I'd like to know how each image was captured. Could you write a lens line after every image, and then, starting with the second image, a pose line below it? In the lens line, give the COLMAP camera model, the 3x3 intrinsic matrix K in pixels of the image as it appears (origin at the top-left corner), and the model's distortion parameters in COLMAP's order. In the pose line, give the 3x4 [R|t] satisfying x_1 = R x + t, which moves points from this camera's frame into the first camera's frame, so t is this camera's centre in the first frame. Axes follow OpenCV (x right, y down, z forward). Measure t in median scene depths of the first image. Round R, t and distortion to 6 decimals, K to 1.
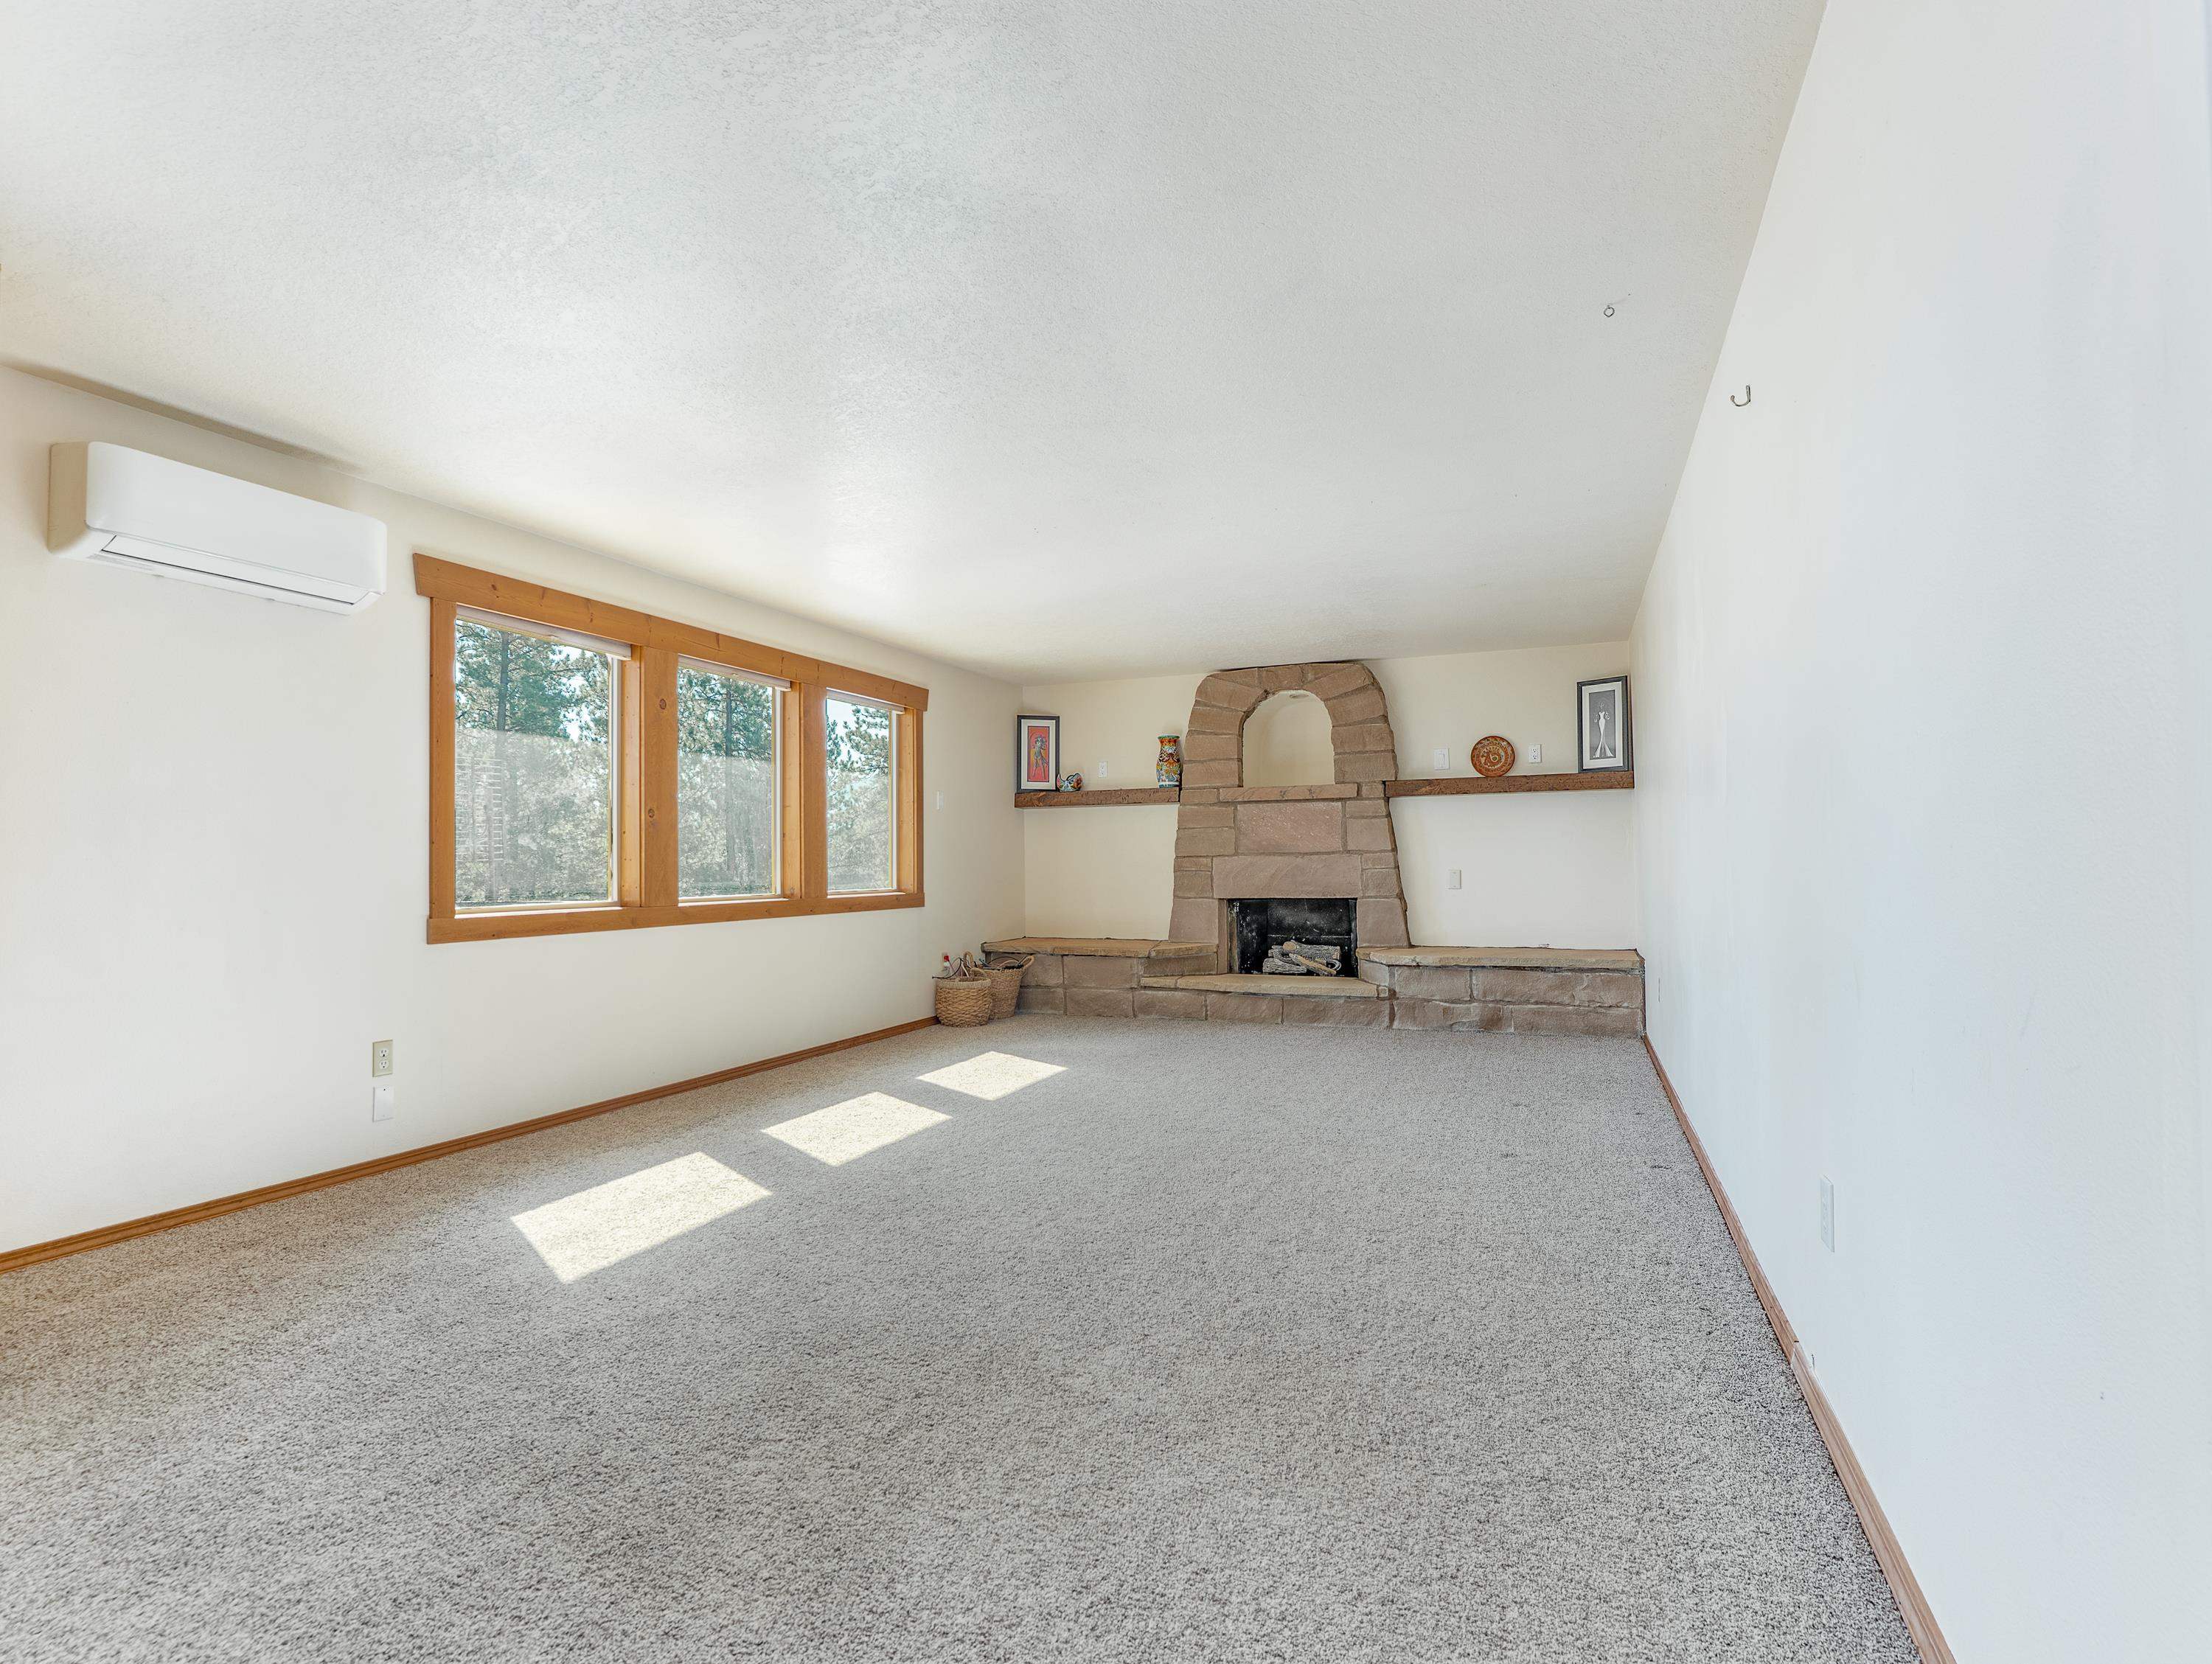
lens RADIAL K [[1111.5, 0, 1041.9], [0, 1111.5, 840.2], [0, 0, 1]] dist [-0.000467, -0.000038]
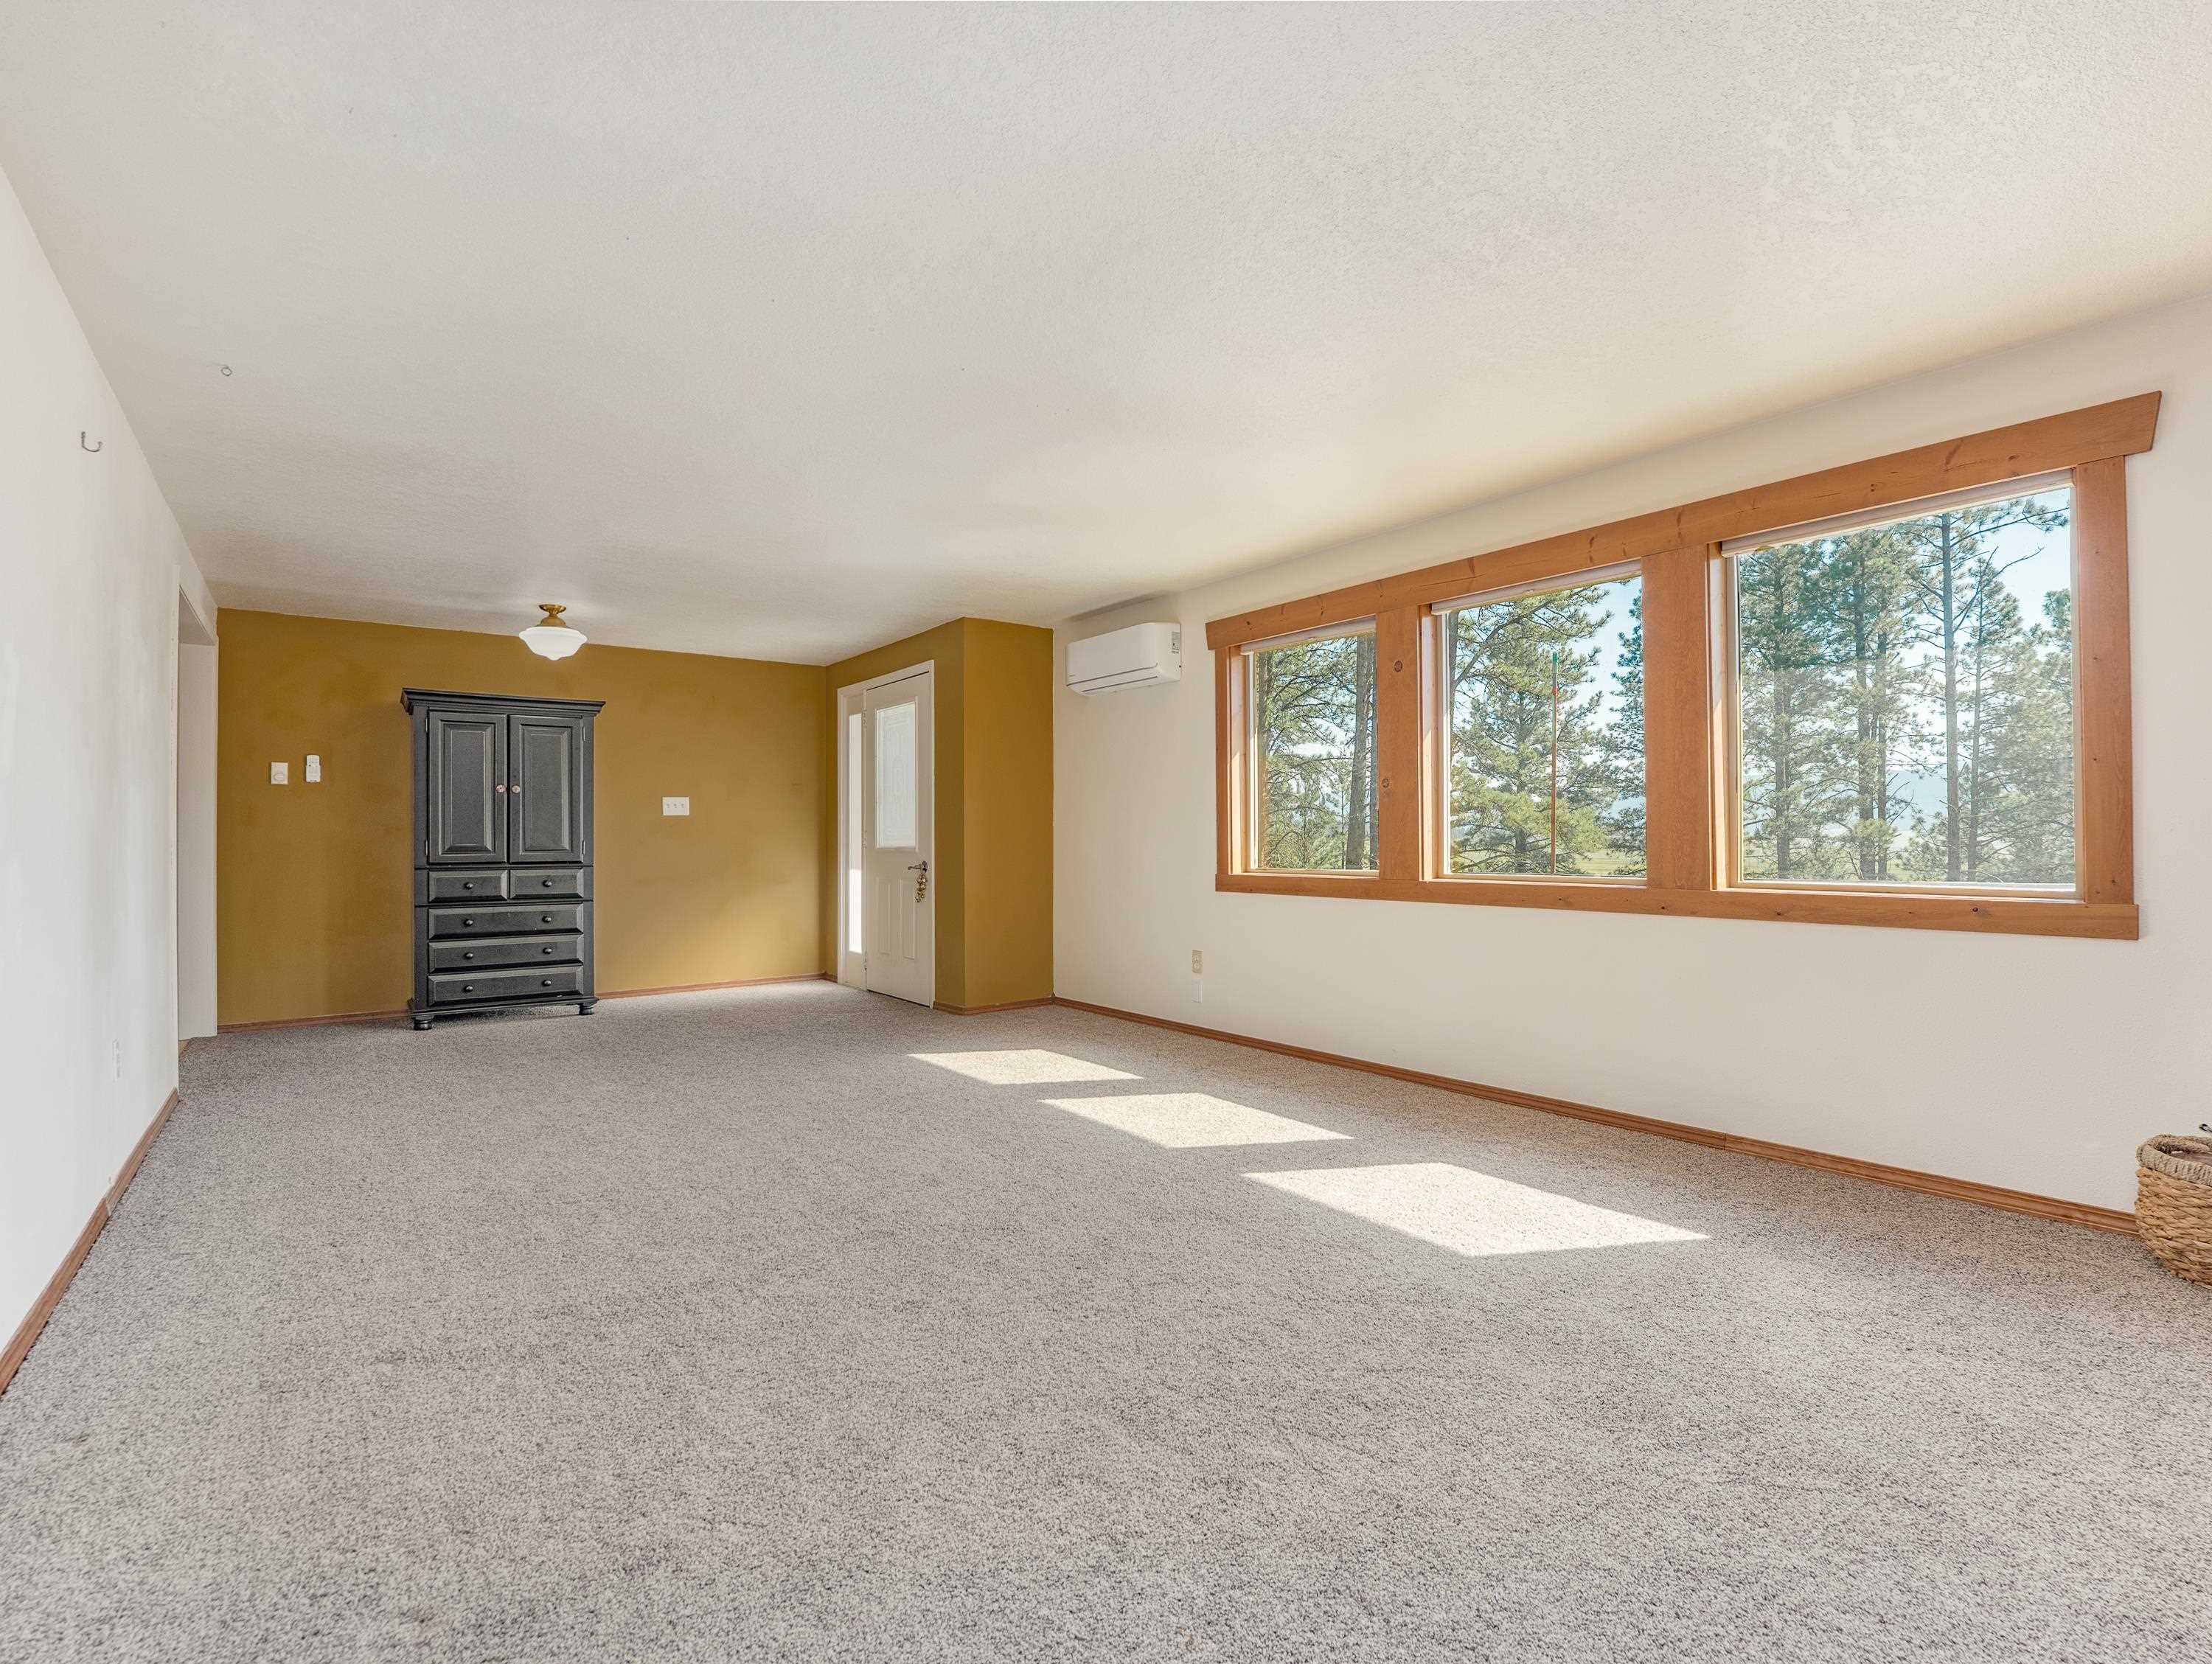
lens RADIAL K [[1006.6, 0, 1118.7], [0, 1006.6, 827.8], [0, 0, 1]] dist [-0.019322, 0.001394]
pose [[-0.456761, 0.002143, -0.889587, 0.620650], [0.025494, 0.999618, -0.010682, 0.021259], [0.889224, -0.027558, -0.456641, 1.384732]]
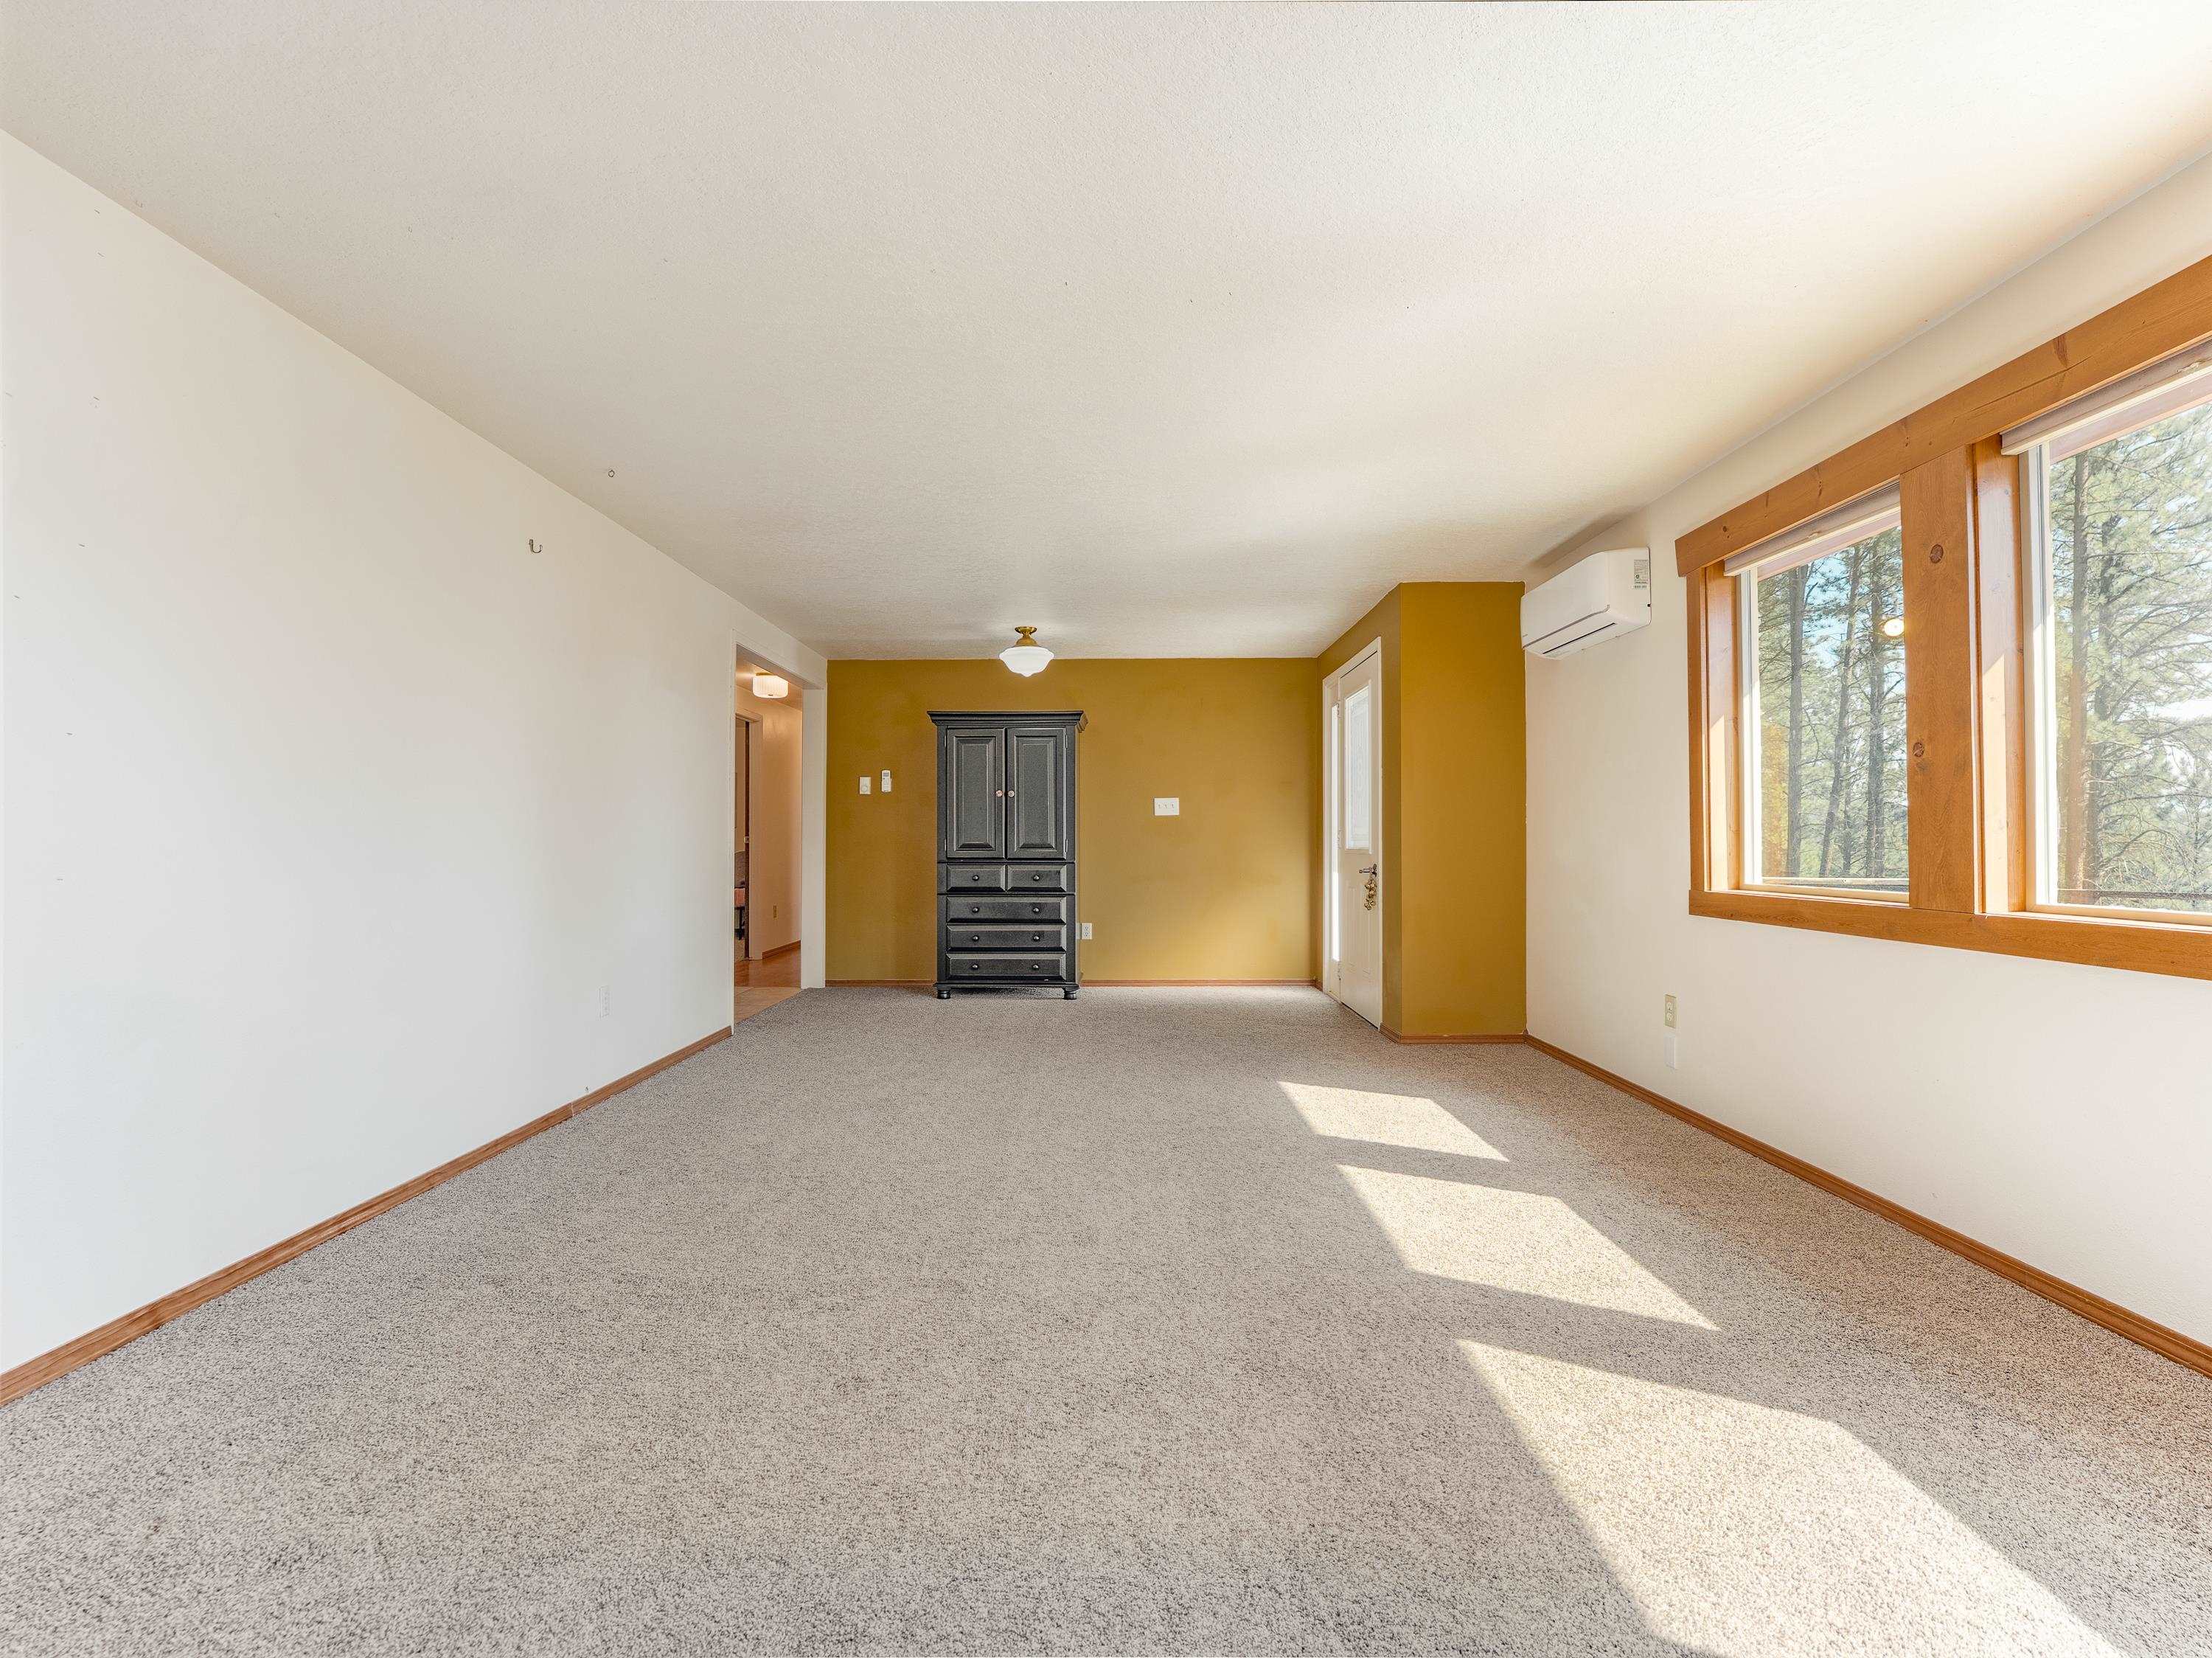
lens RADIAL K [[1006.8, 0, 1118.7], [0, 1006.8, 824.8], [0, 0, 1]] dist [-0.019322, 0.001394]
pose [[-0.906090, 0.004060, -0.423066, 0.293811], [0.017205, 0.999480, -0.027256, 0.025826], [0.422735, -0.031975, -0.905689, 1.504730]]
